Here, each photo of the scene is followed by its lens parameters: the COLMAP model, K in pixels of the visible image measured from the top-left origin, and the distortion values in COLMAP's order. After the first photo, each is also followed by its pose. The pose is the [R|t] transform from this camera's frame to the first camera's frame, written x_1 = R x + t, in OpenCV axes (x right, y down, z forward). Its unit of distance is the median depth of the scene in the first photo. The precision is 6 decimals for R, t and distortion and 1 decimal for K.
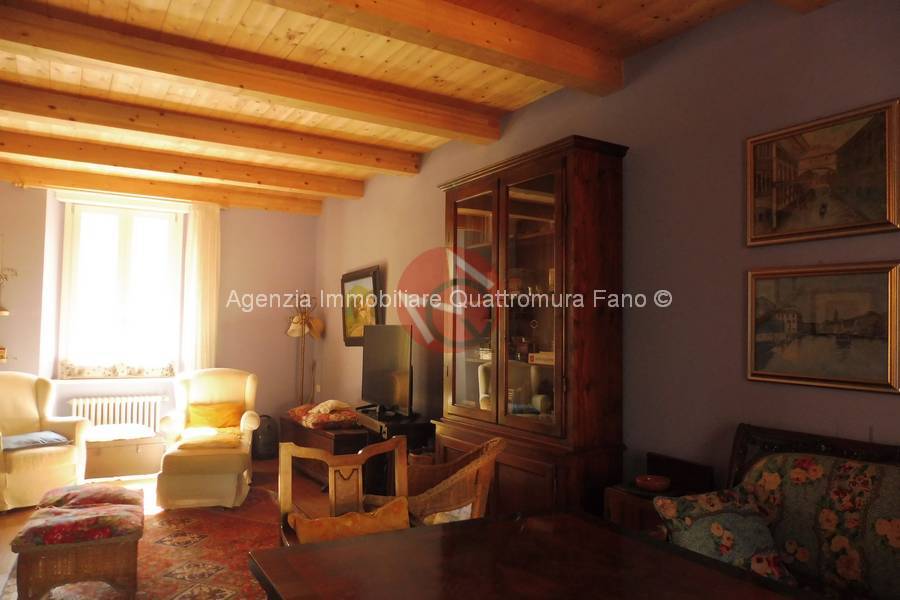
lens RADIAL K [[652.4, 0, 450.0], [0, 652.4, 300.0], [0, 0, 1]] dist [-0.043430, 0.001625]
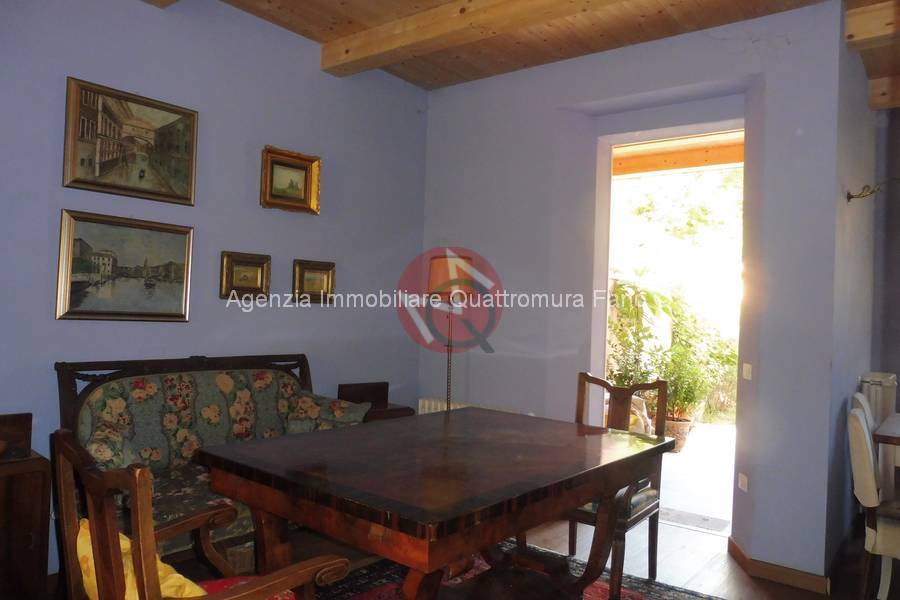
lens RADIAL K [[652.4, 0, 450.0], [0, 652.4, 300.0], [0, 0, 1]] dist [-0.043430, 0.001625]
pose [[-0.347770, -0.021470, 0.937334, -0.771093], [-0.087956, 0.996076, -0.009818, 0.056787], [-0.933445, -0.085858, -0.348294, 0.877341]]
